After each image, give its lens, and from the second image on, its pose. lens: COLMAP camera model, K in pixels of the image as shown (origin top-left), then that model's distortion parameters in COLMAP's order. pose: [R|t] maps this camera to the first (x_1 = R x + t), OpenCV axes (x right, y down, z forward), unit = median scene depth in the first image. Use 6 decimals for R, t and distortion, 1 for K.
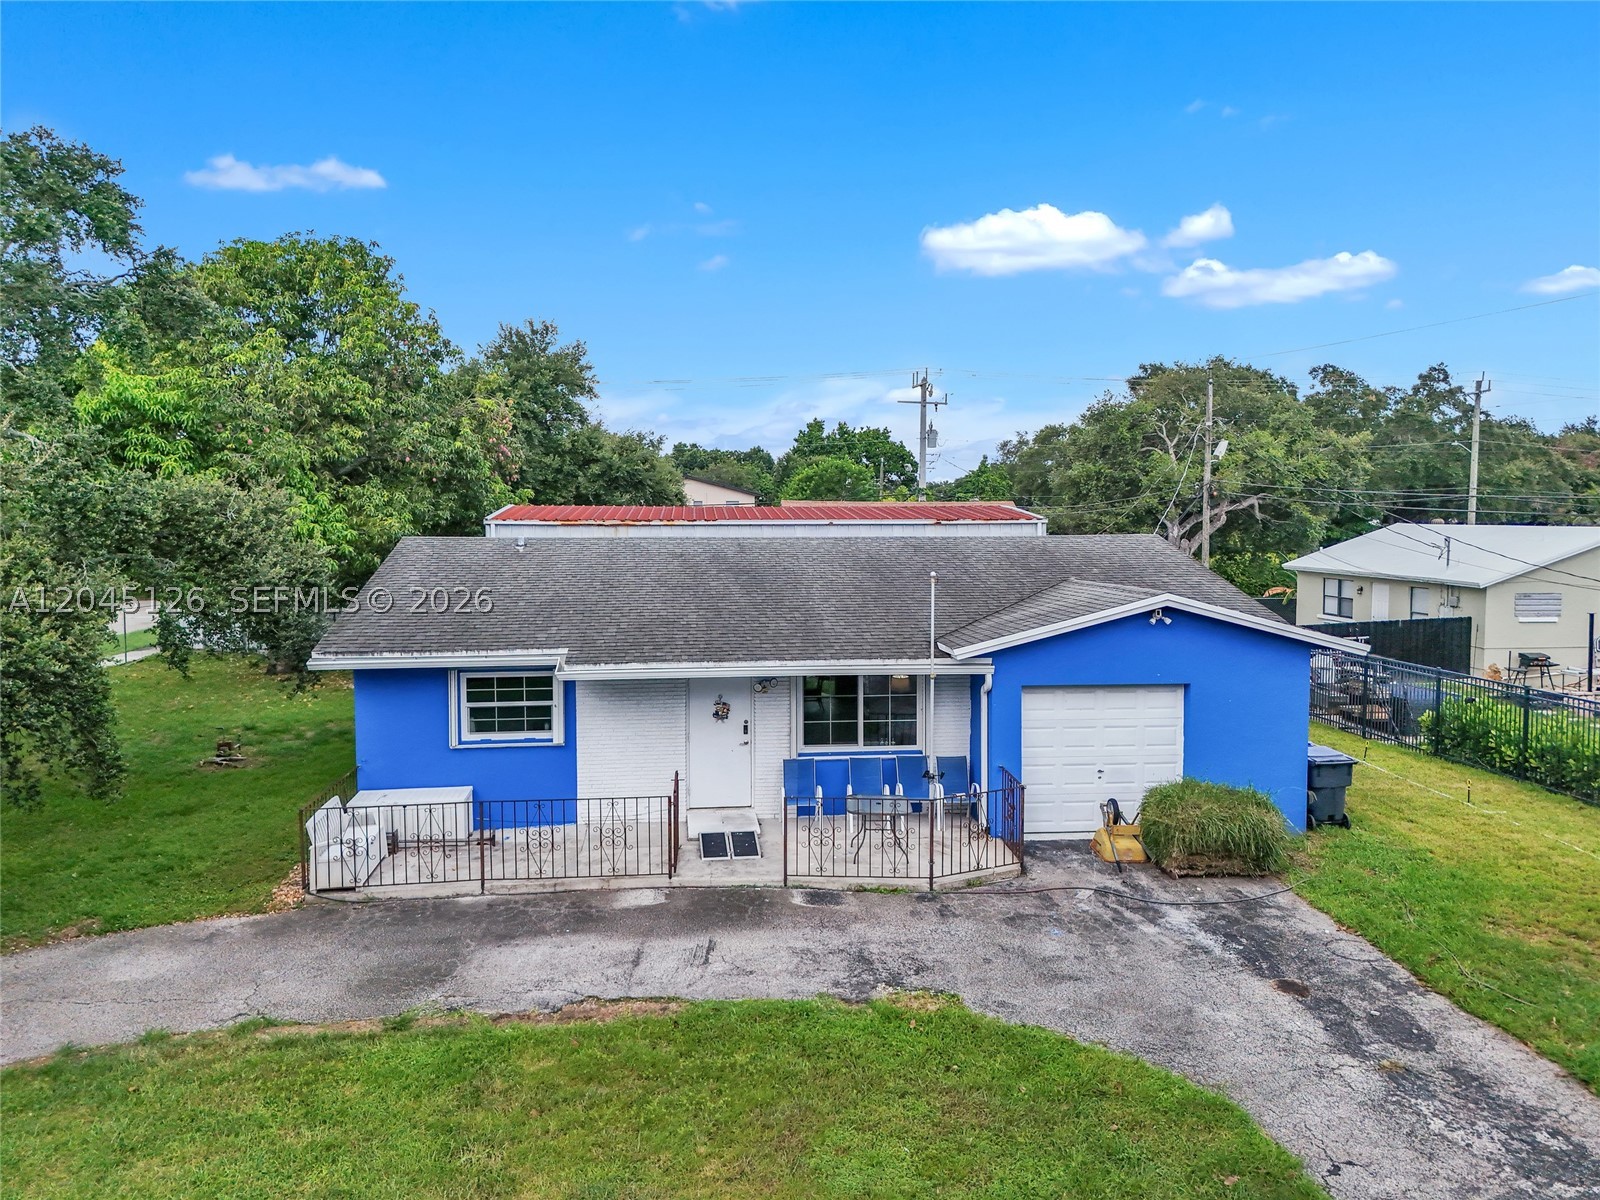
lens RADIAL K [[1122.3, 0, 854.9], [0, 1122.3, 596.9], [0, 0, 1]] dist [0.042250, -0.026351]
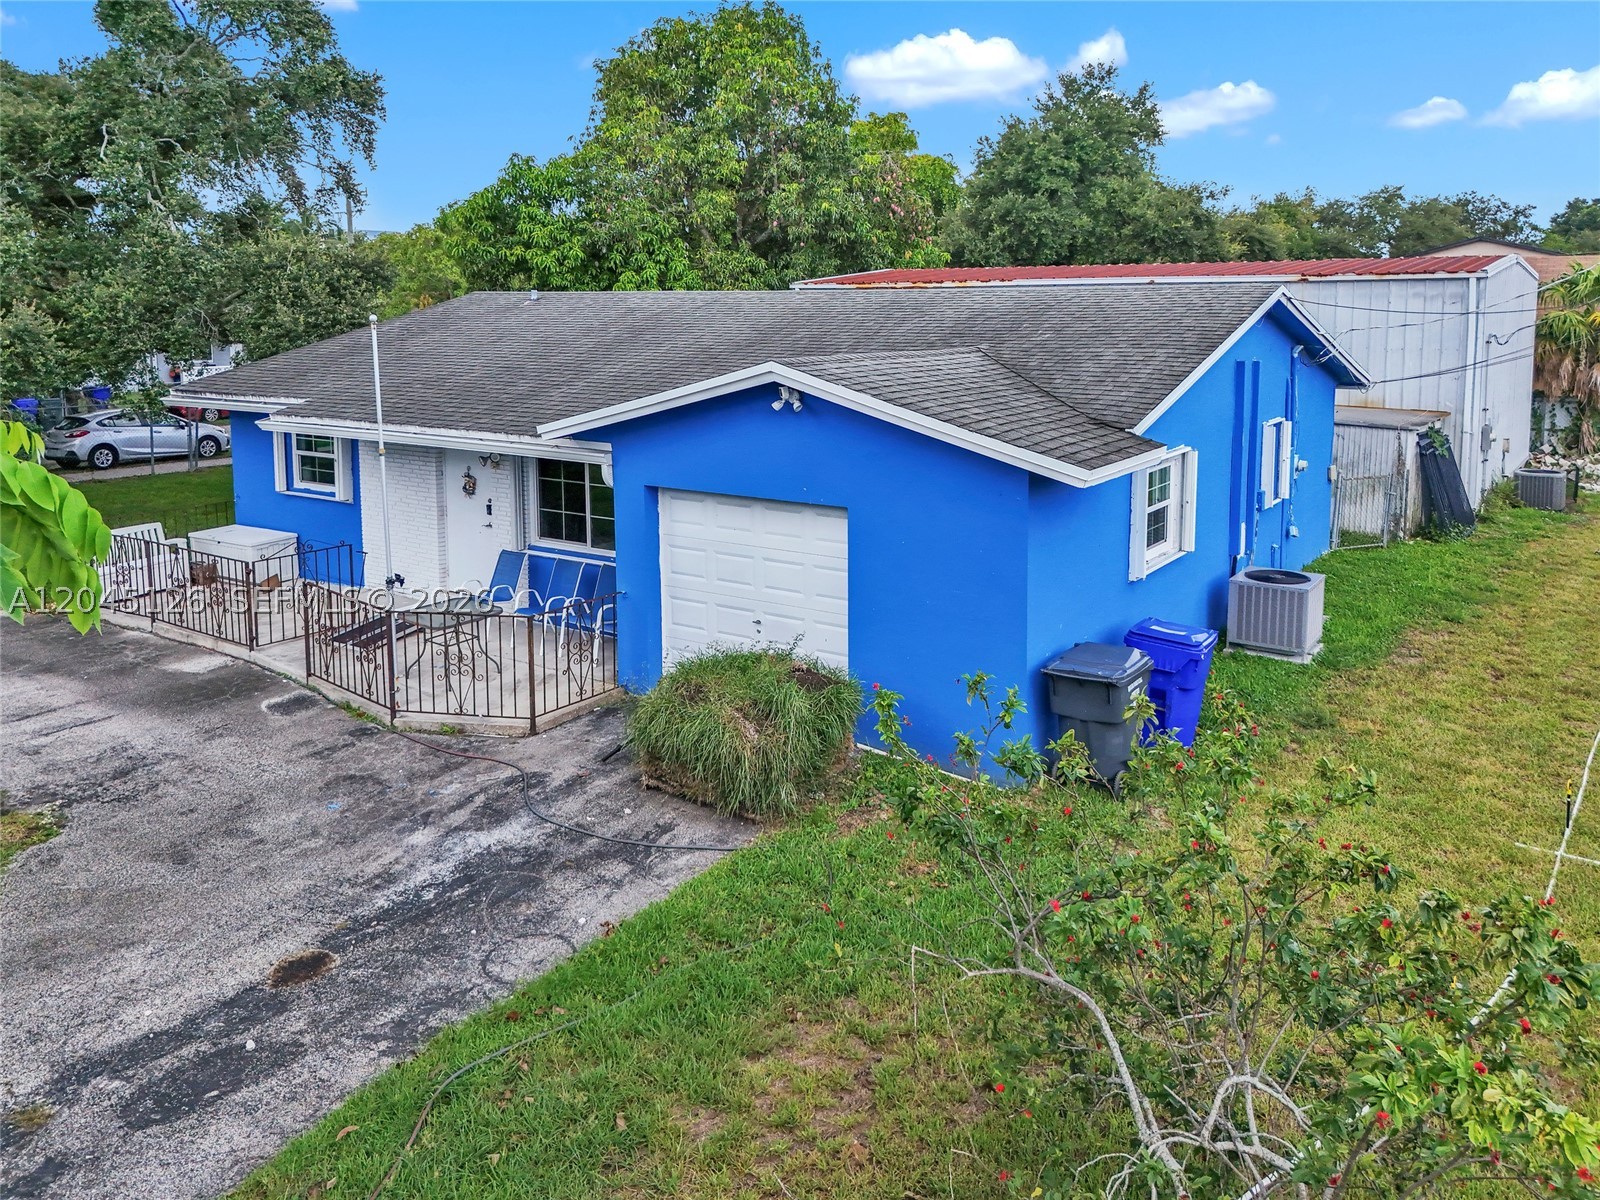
lens RADIAL K [[1166.1, 0, 798.5], [0, 1166.1, 595.4], [0, 0, 1]] dist [0.004690, -0.000581]
pose [[0.785496, 0.154447, -0.599285, 0.775557], [-0.045027, 0.980055, 0.193560, -0.000397], [0.617227, -0.125056, 0.776783, 0.552861]]
